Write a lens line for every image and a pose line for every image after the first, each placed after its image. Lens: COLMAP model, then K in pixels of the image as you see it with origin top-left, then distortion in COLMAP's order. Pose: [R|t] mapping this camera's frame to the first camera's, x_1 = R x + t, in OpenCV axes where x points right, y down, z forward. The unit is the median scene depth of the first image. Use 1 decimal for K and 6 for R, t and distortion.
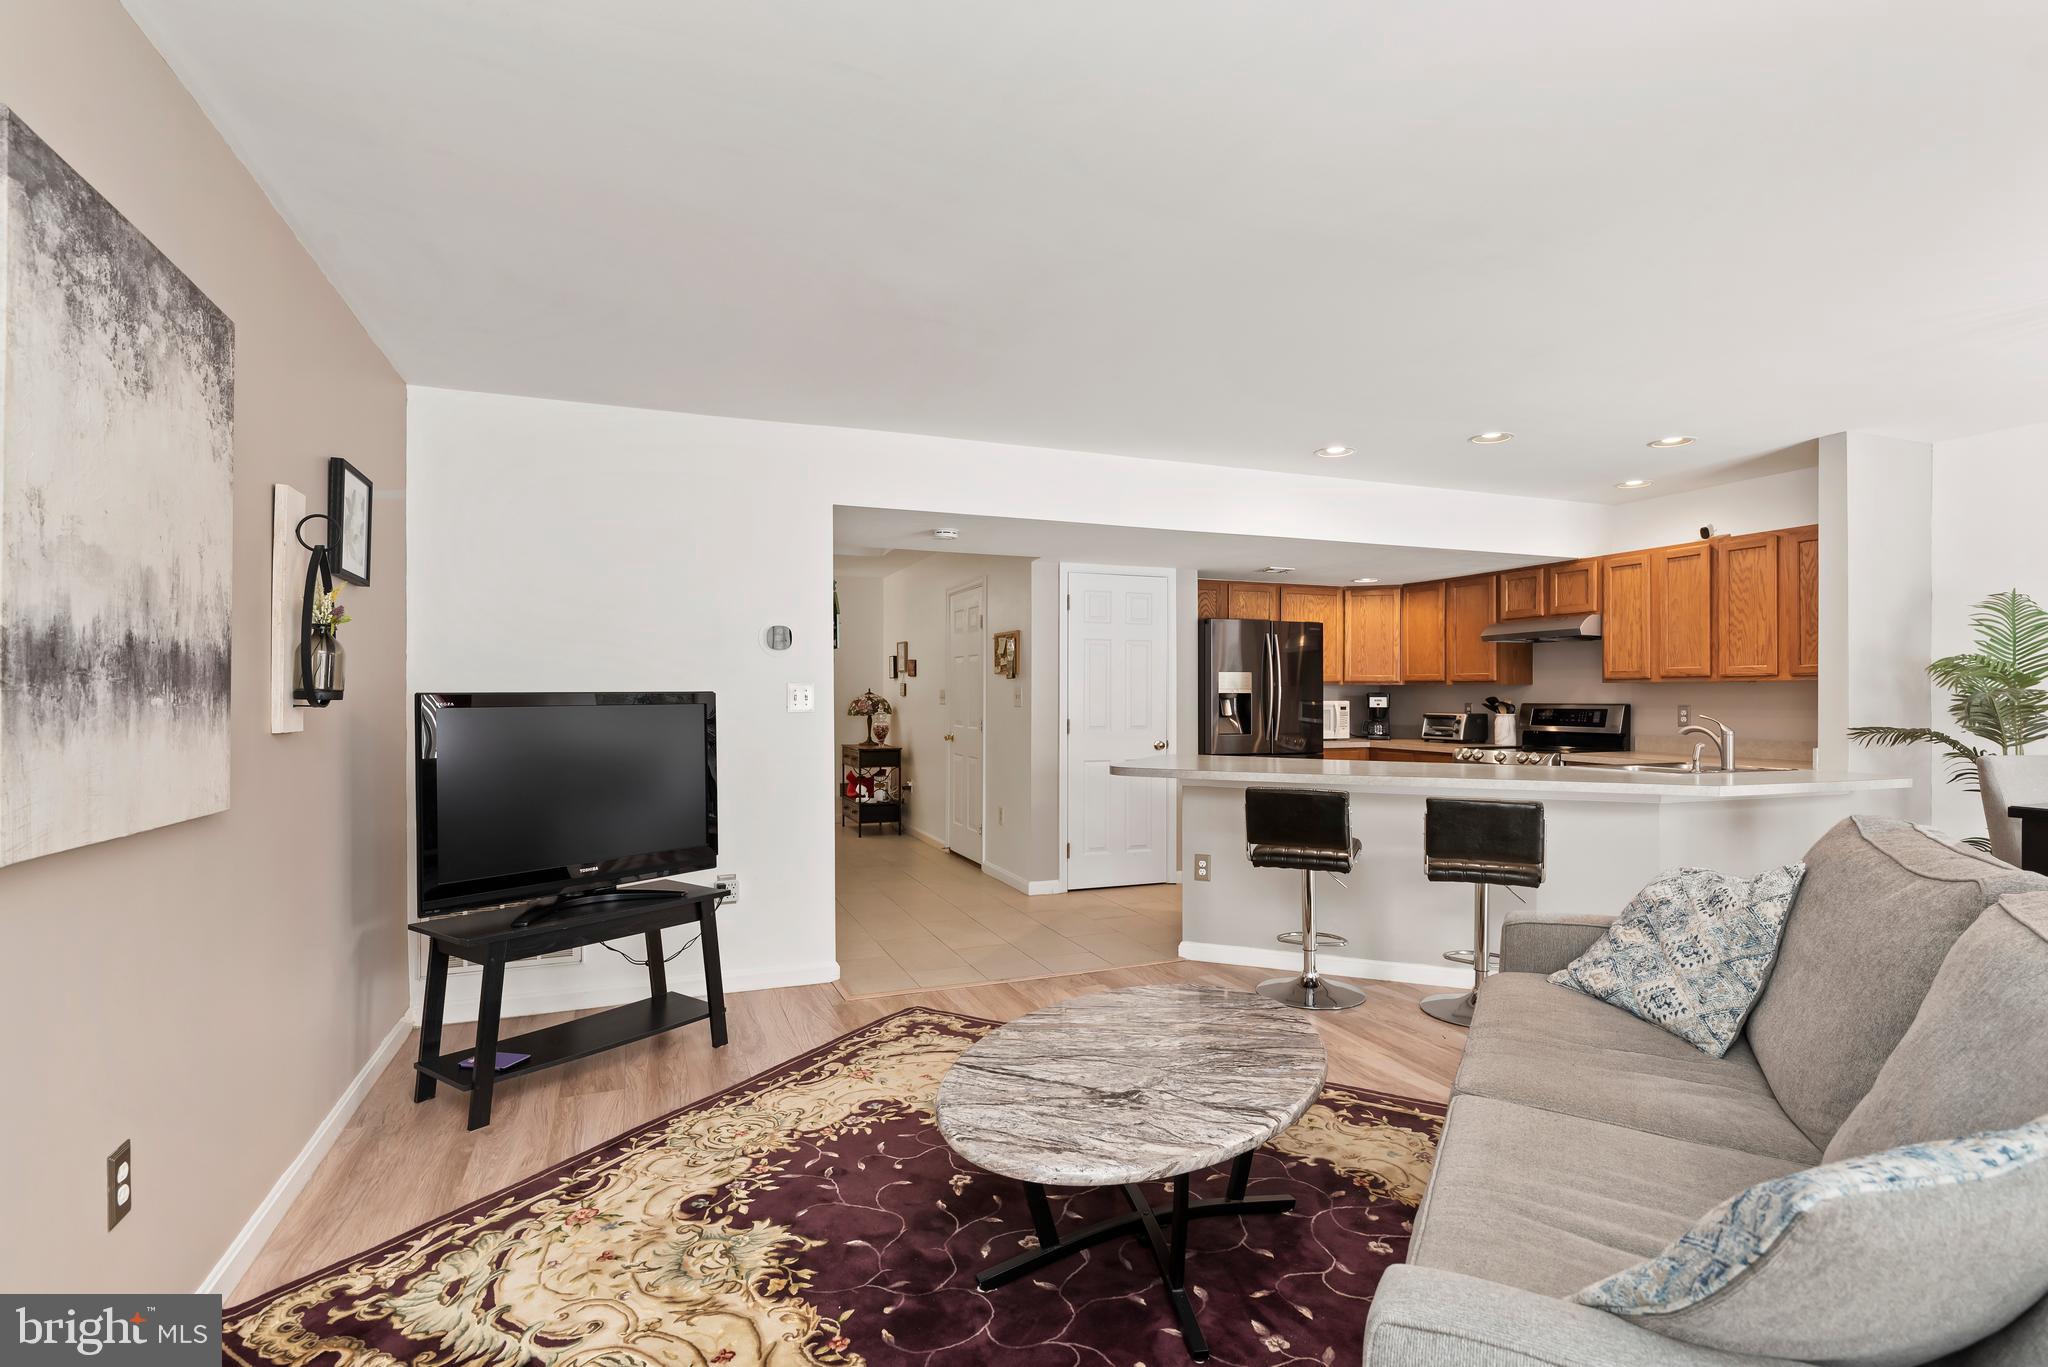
lens RADIAL K [[1000.5, 0, 1049.2], [0, 1000.5, 688.9], [0, 0, 1]] dist [-0.000200, 0.000101]
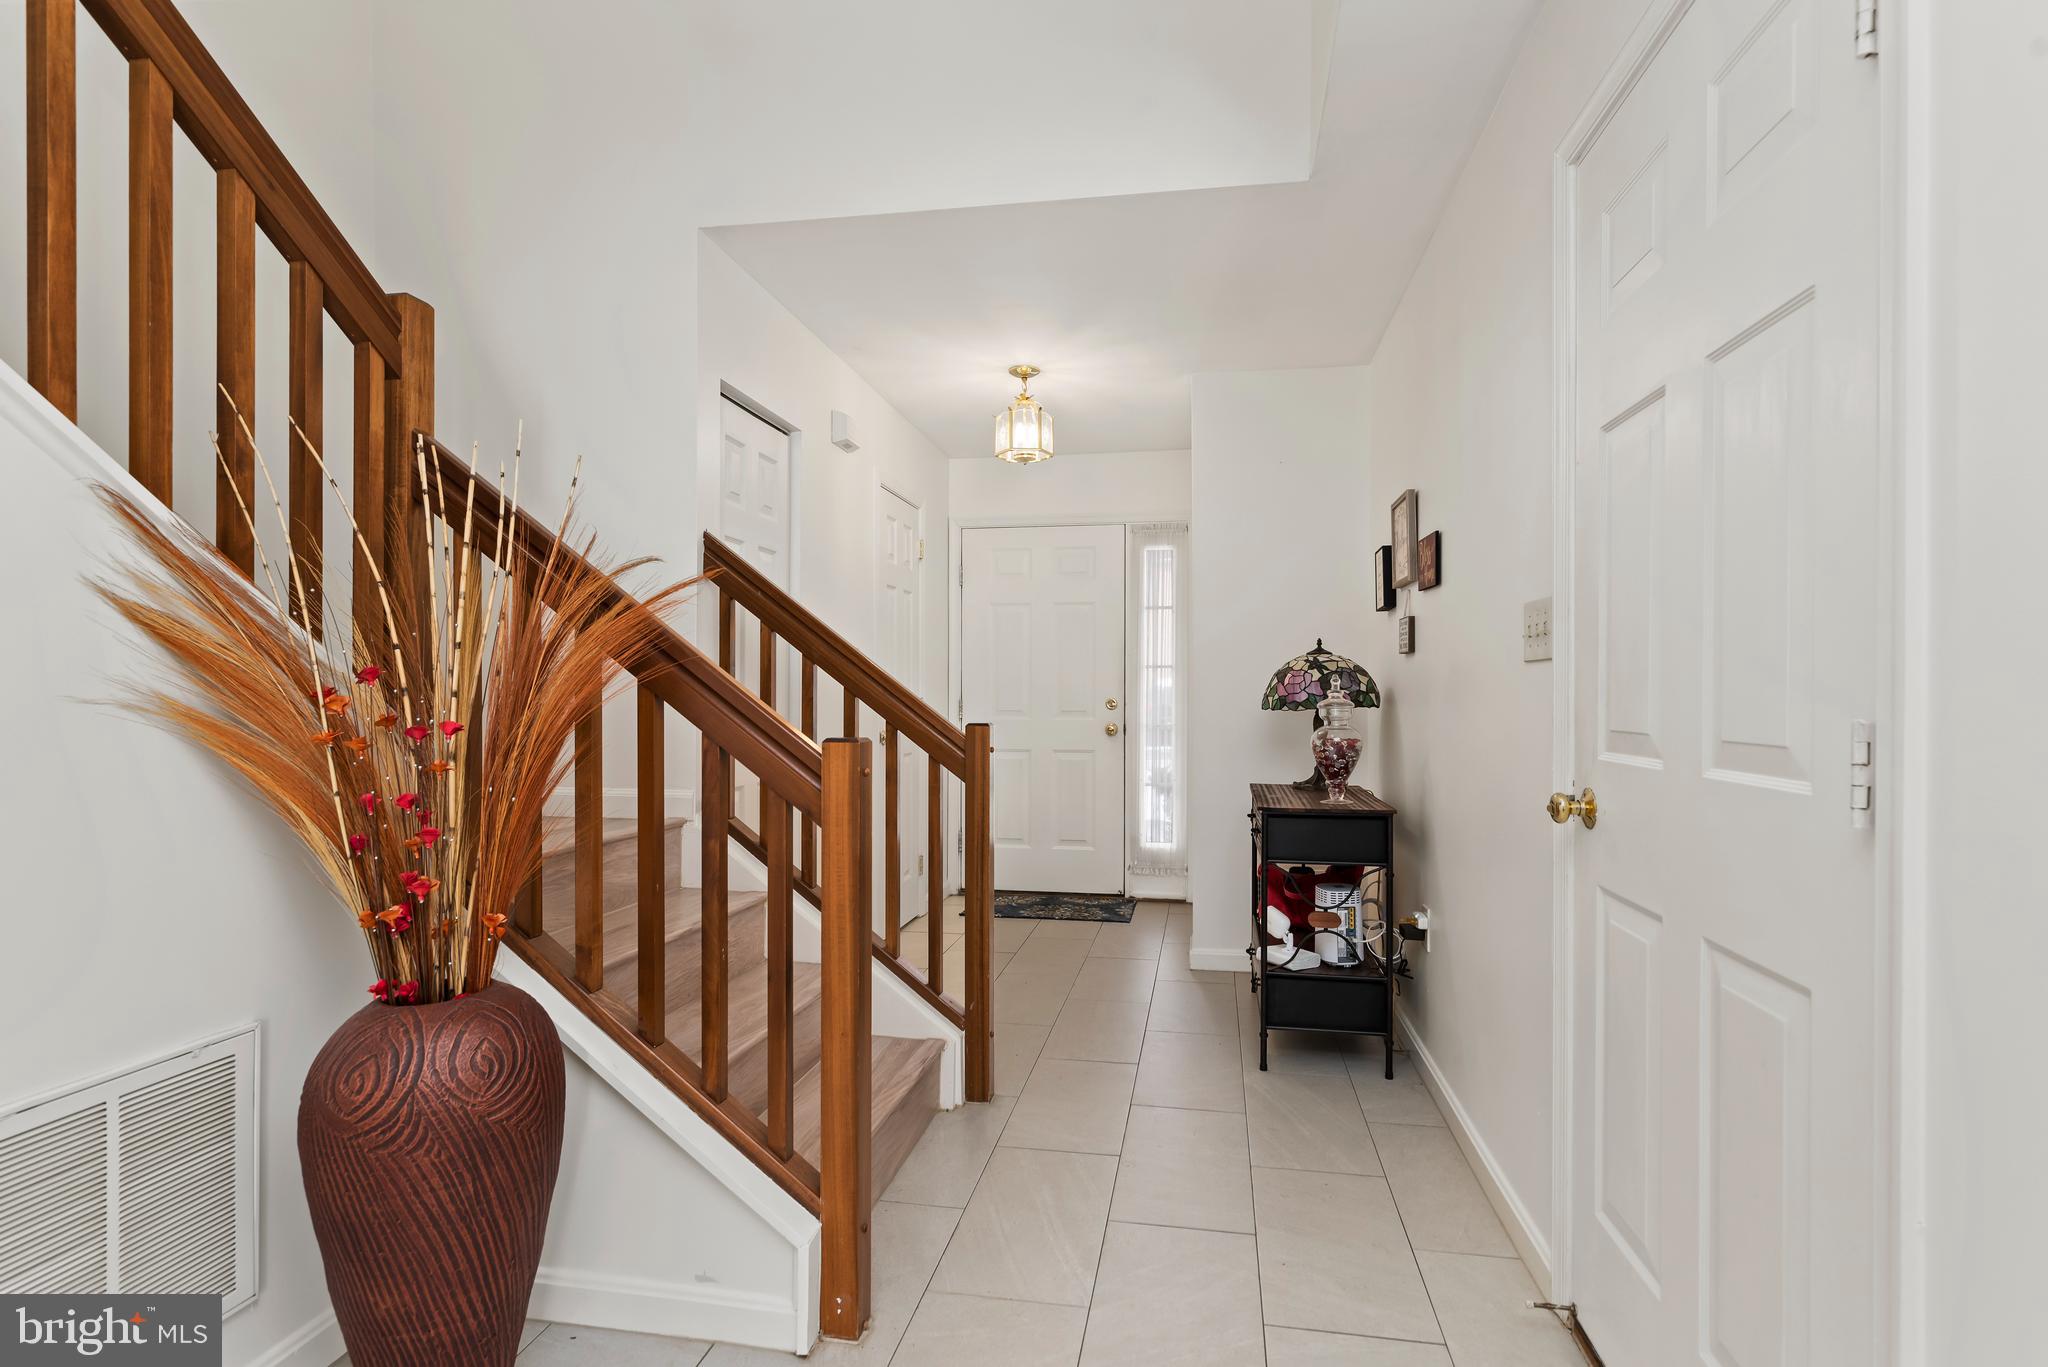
lens RADIAL K [[1004.8, 0, 1043.7], [0, 1004.8, 693.0], [0, 0, 1]] dist [-0.001435, 0.000215]
pose [[0.849267, -0.000008, -0.527964, -0.104943], [0.001818, 0.999994, 0.002910, 0.028549], [0.527961, -0.003431, 0.849262, 0.961971]]
